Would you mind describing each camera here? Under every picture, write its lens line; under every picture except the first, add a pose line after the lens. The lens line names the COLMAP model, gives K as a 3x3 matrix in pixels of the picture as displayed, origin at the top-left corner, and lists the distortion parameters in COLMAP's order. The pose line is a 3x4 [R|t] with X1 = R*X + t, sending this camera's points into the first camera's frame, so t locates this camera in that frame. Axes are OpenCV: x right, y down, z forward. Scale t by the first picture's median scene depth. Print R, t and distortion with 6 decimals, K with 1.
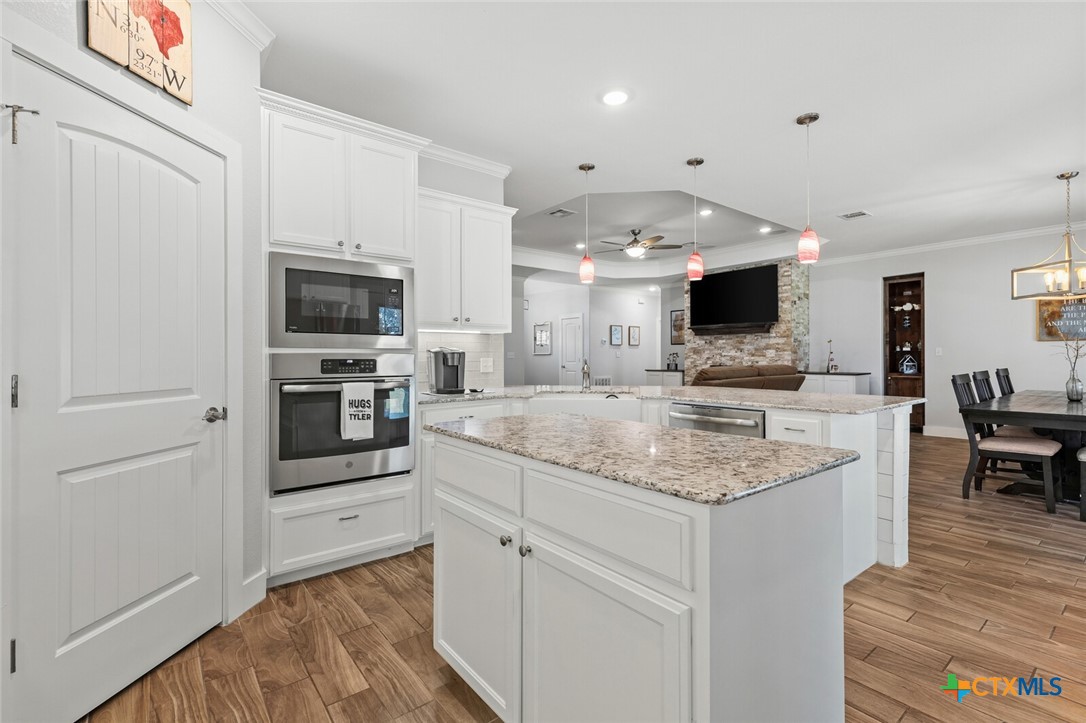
lens RADIAL K [[489.7, 0, 539.5], [0, 489.7, 358.8], [0, 0, 1]] dist [0.009452, -0.001769]
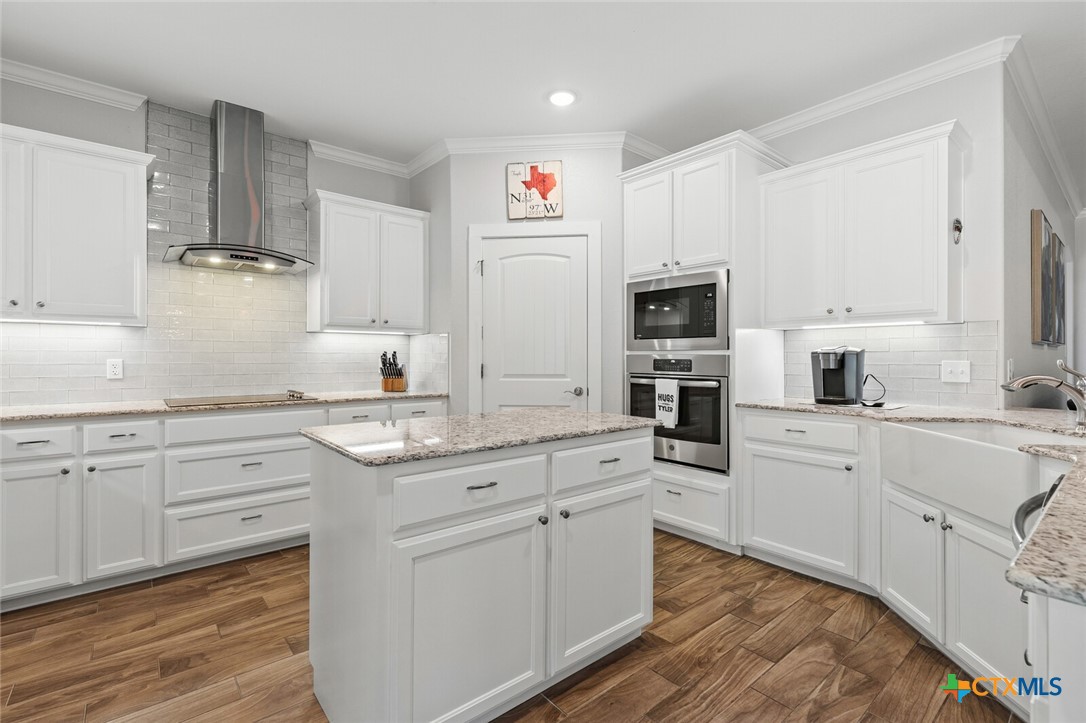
lens RADIAL K [[489.7, 0, 537.2], [0, 489.7, 358.4], [0, 0, 1]] dist [0.009452, -0.001769]
pose [[0.028984, 0.010015, -0.999530, 0.286500], [-0.005417, 0.999937, 0.009862, -0.004364], [0.999565, 0.005129, 0.029037, 0.229392]]
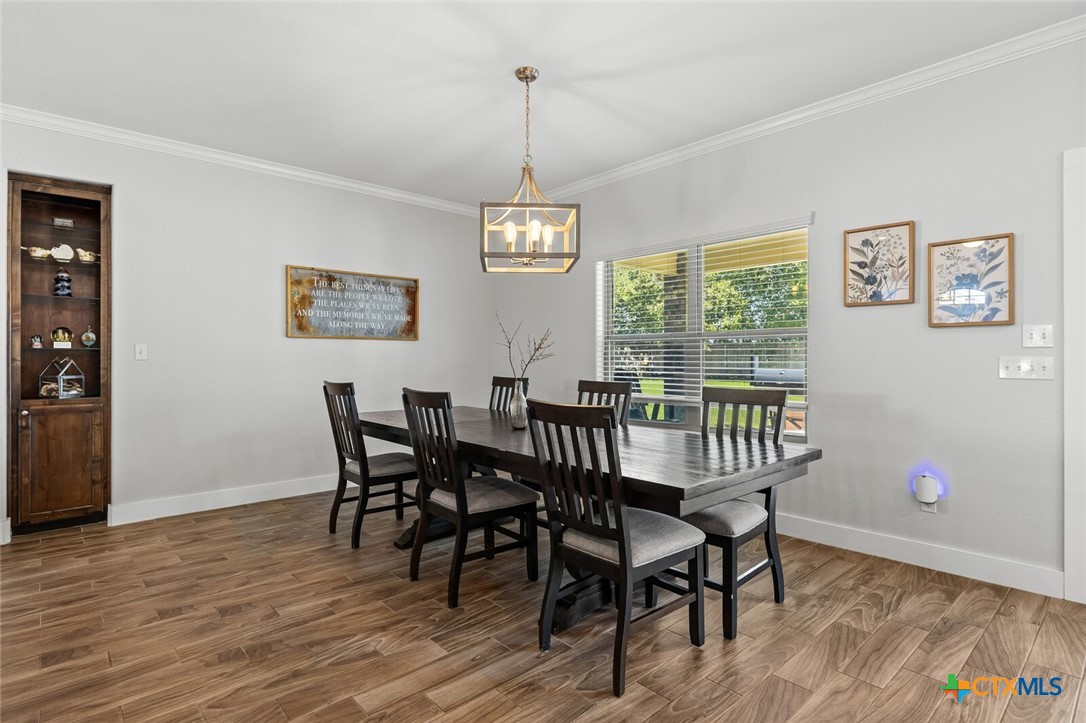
lens RADIAL K [[547.1, 0, 538.5], [0, 547.1, 355.9], [0, 0, 1]] dist [-0.000857, 0.000713]
pose [[-0.066880, 0.008112, 0.997728, 0.214284], [0.007615, 0.999942, -0.007620, -0.002526], [-0.997732, 0.007088, -0.066938, 0.599462]]
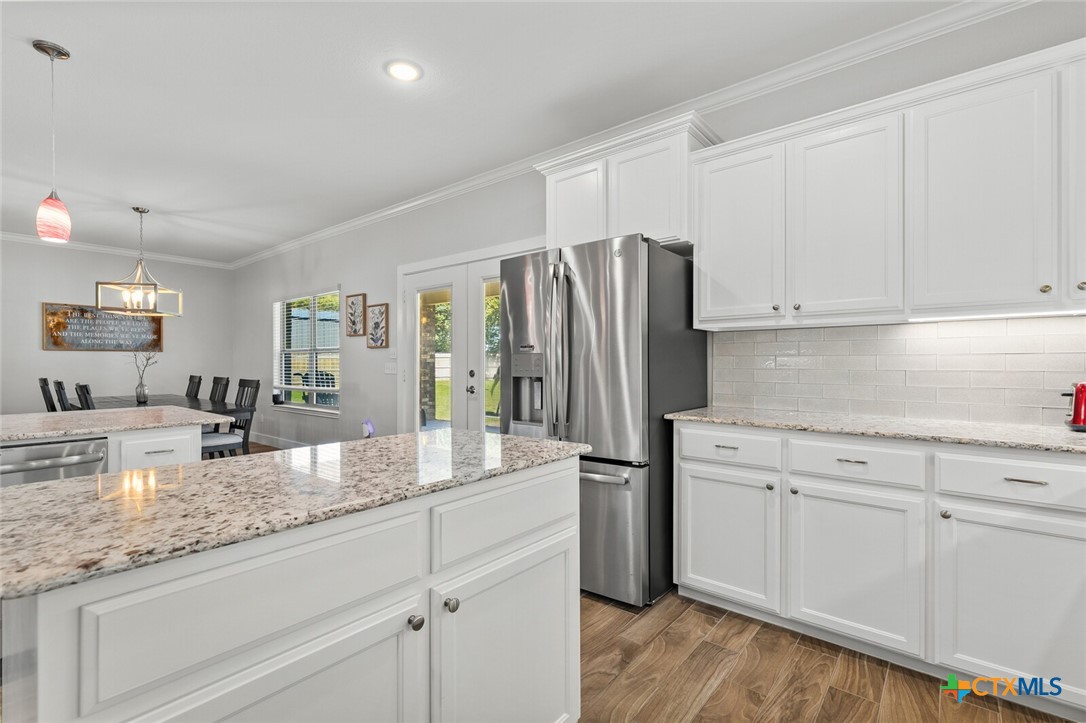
lens RADIAL K [[489.7, 0, 538.5], [0, 489.7, 358.5], [0, 0, 1]] dist [0.009452, -0.001769]
pose [[-0.205418, 0.012467, 0.978595, -0.150503], [0.008481, 0.999904, -0.010958, 0.000422], [-0.978638, 0.006049, -0.205504, 0.186388]]
